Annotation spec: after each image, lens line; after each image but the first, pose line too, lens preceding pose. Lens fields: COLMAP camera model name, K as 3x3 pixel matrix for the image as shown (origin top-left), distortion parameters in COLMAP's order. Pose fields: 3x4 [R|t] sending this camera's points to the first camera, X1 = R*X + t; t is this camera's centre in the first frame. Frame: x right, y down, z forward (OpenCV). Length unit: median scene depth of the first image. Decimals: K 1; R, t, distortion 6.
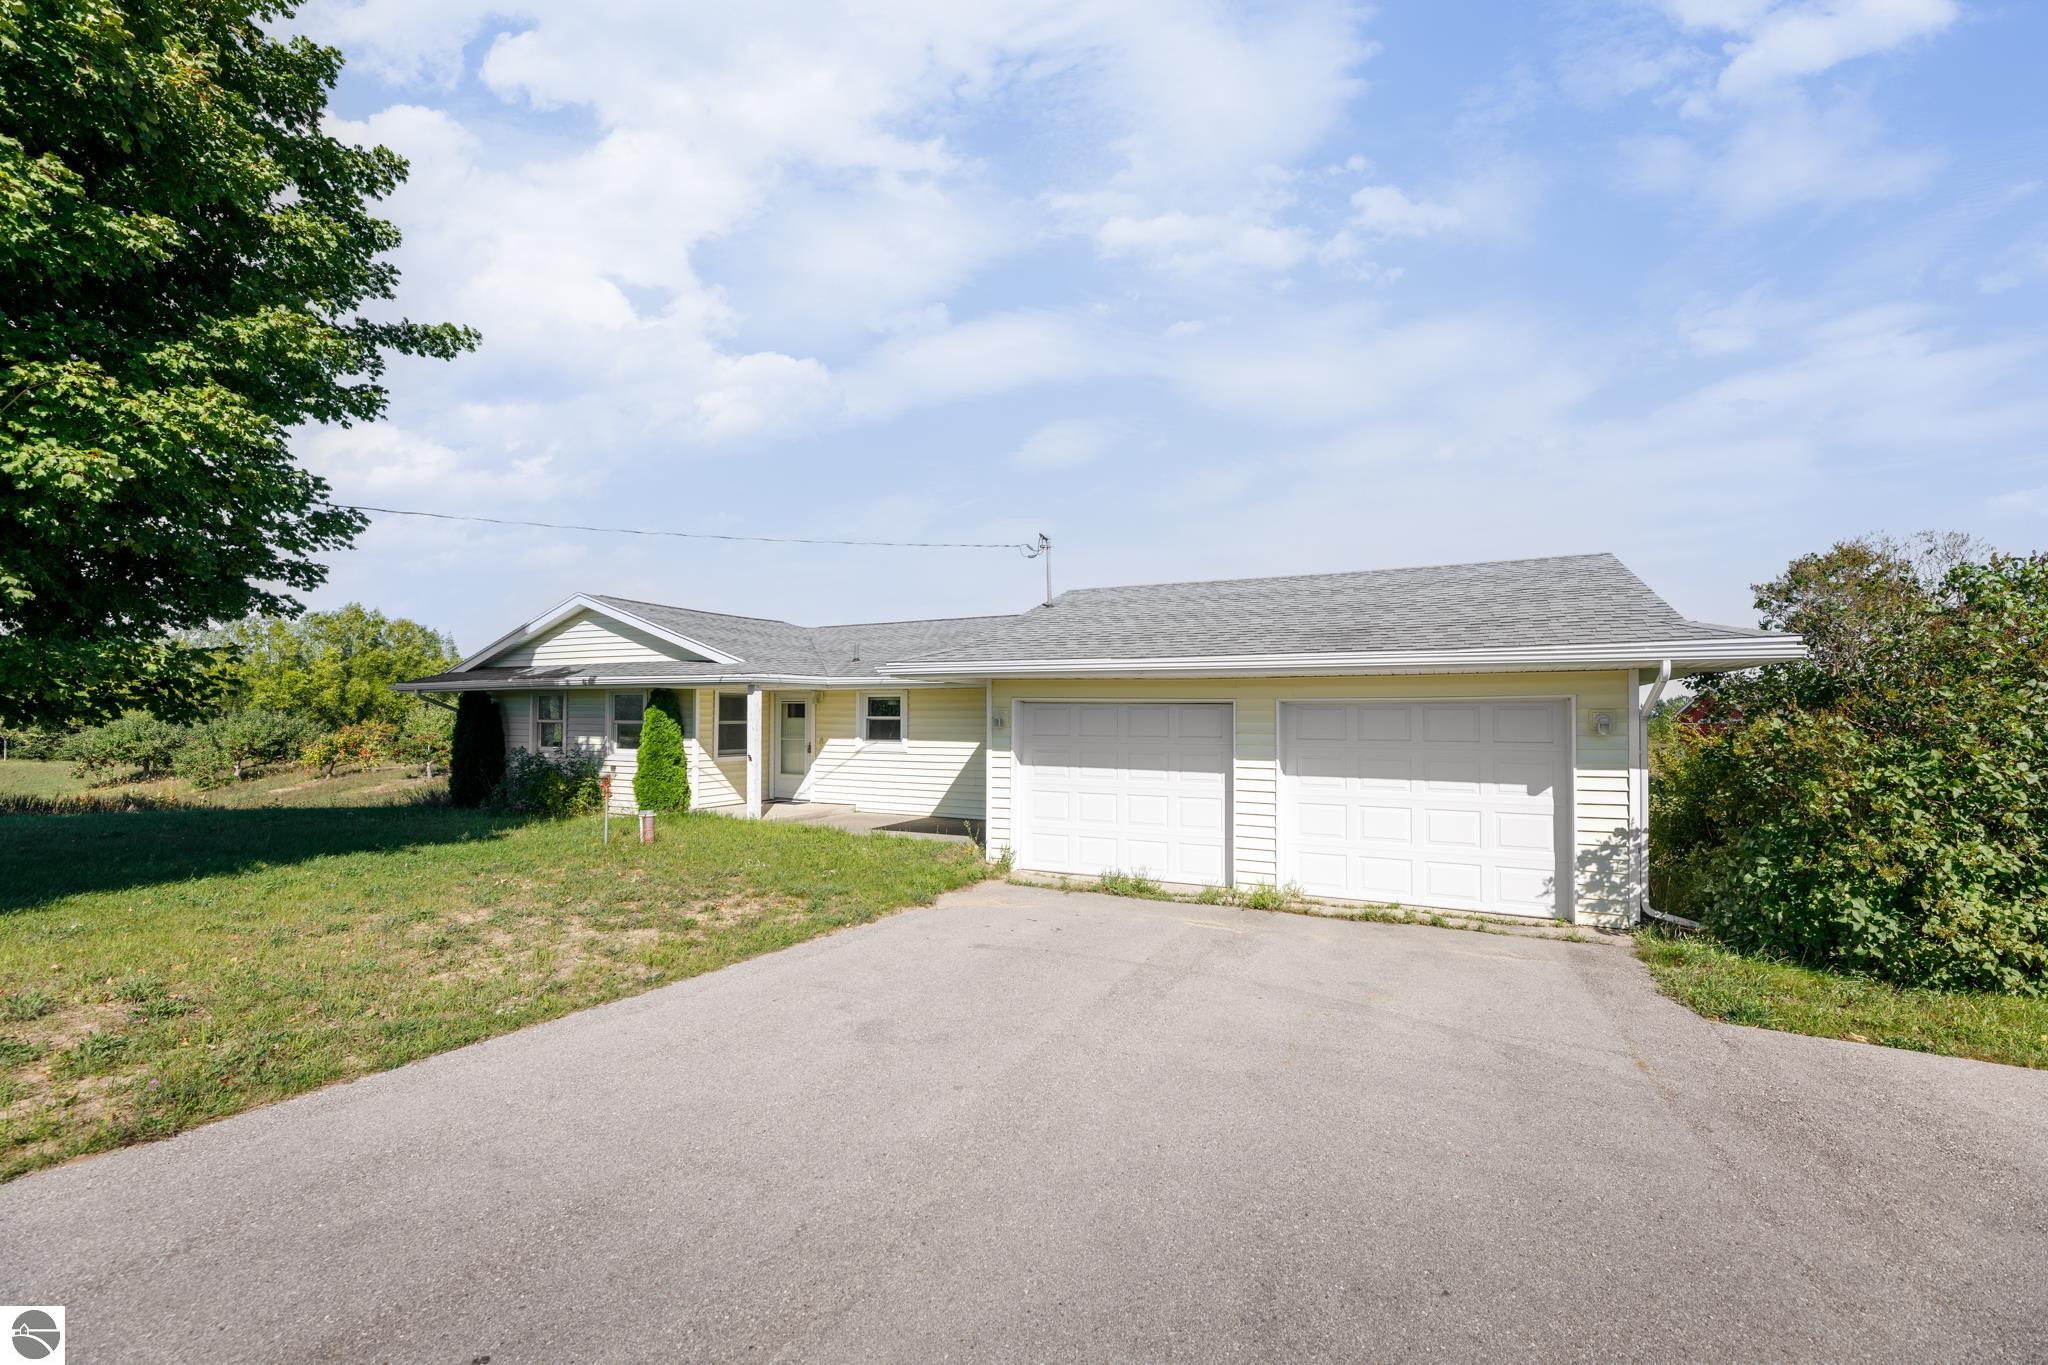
lens RADIAL K [[837.0, 0, 1024.0], [0, 837.0, 682.5], [0, 0, 1]] dist [0.000614, -0.000038]
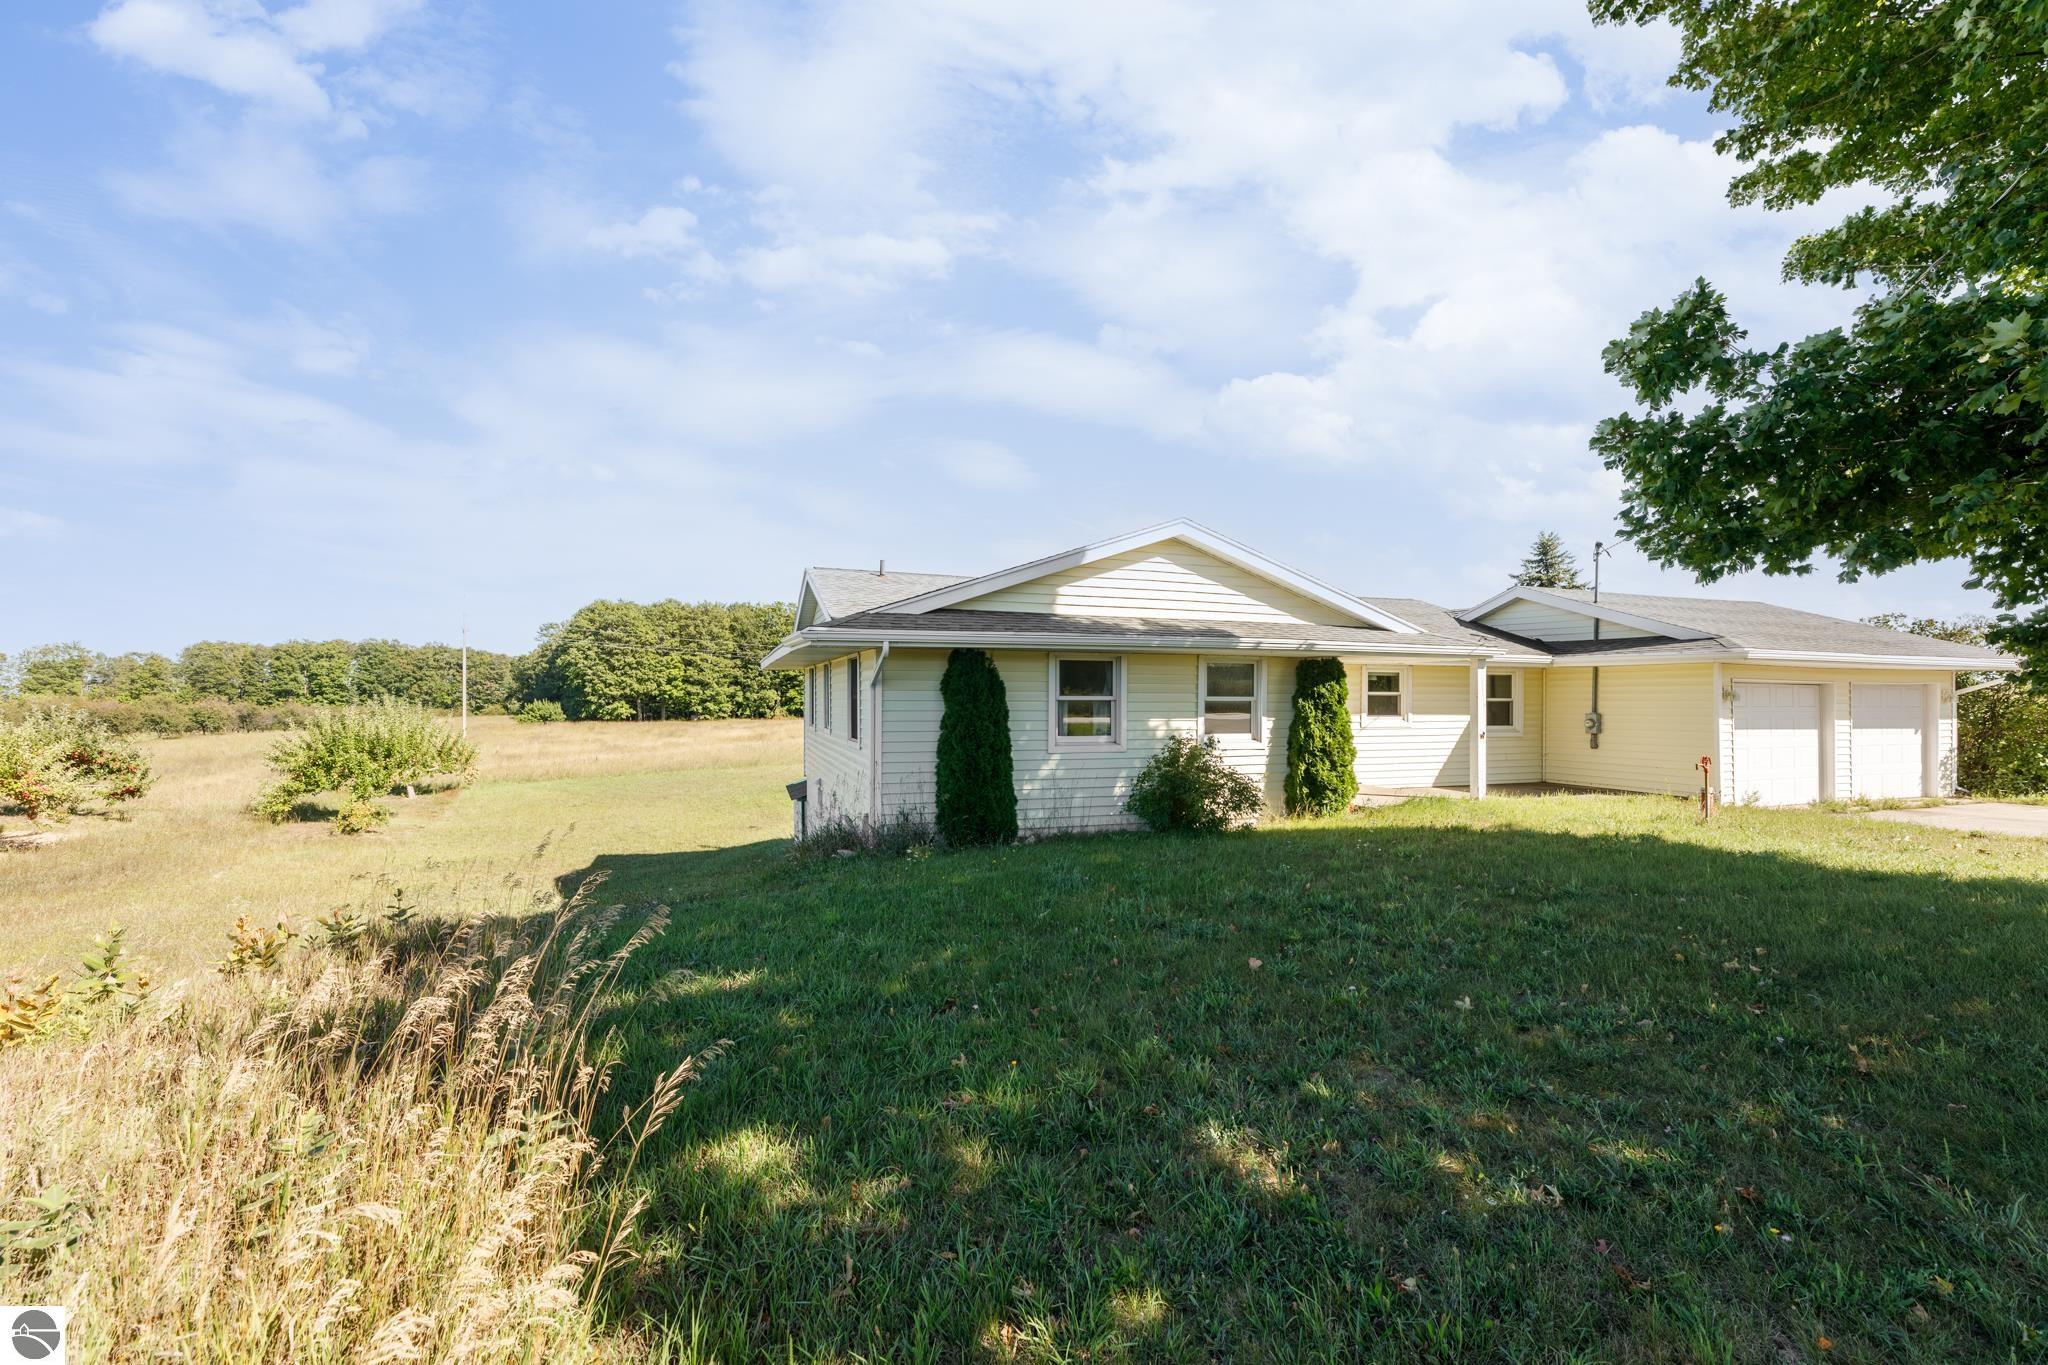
lens RADIAL K [[837.0, 0, 1024.0], [0, 837.0, 682.5], [0, 0, 1]] dist [0.000614, -0.000038]
pose [[0.691808, 0.011202, 0.721995, -1.182725], [-0.031661, 0.999389, 0.014832, 0.027953], [-0.721387, -0.033120, 0.691739, 0.621209]]
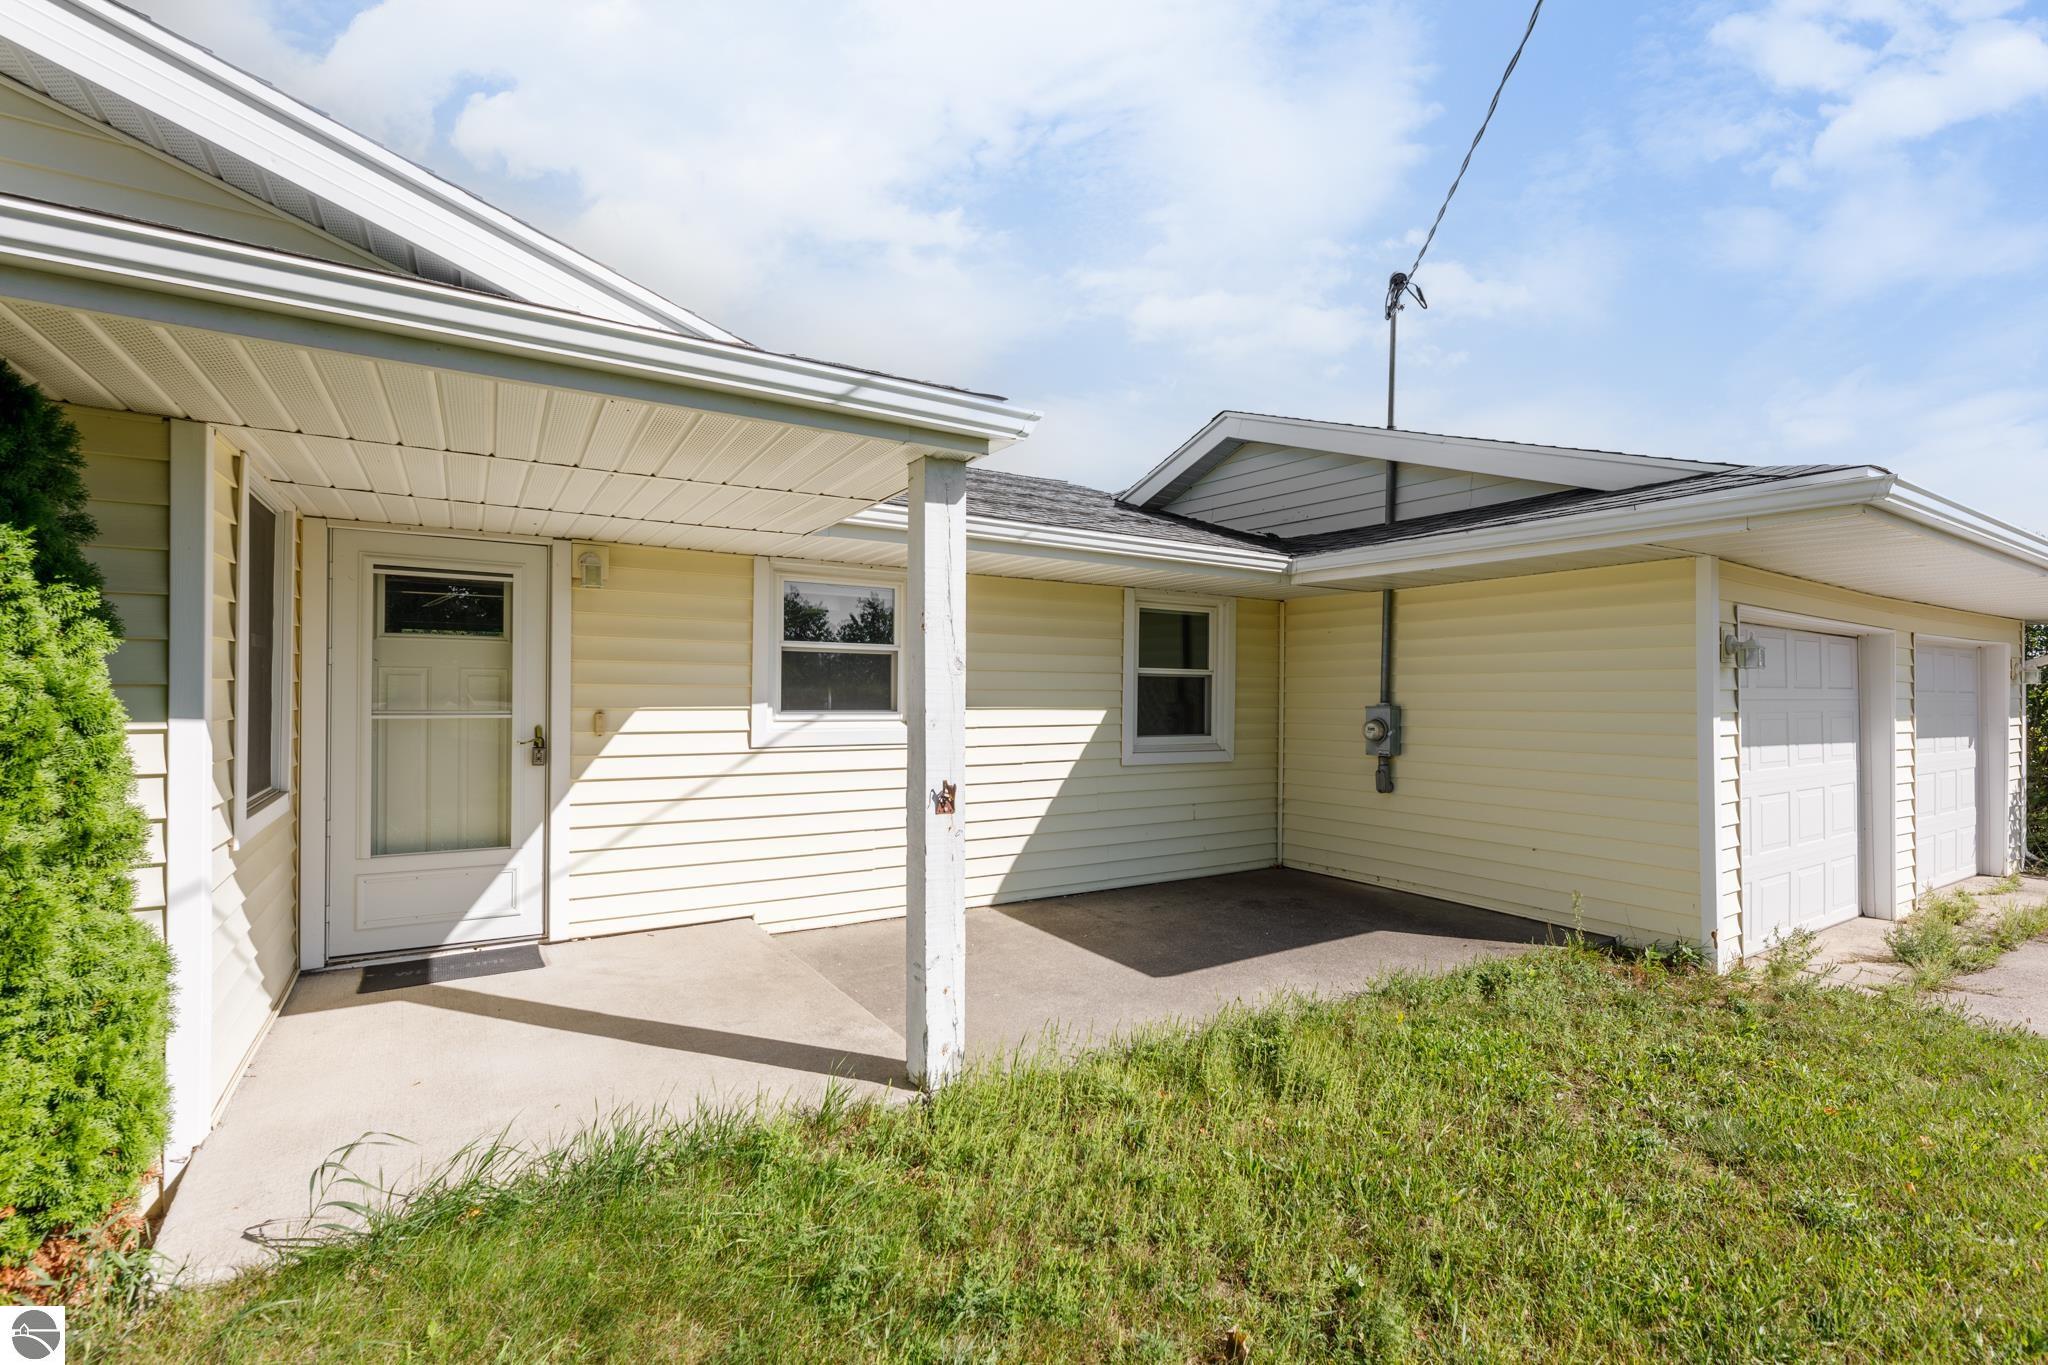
lens RADIAL K [[884.4, 0, 1024.0], [0, 884.4, 682.5], [0, 0, 1]] dist [-0.000111, -0.000012]
pose [[0.526581, 0.012543, 0.850033, -0.436328], [-0.041007, 0.999102, 0.010660, 0.049851], [-0.849136, -0.040471, 0.526622, 0.745473]]
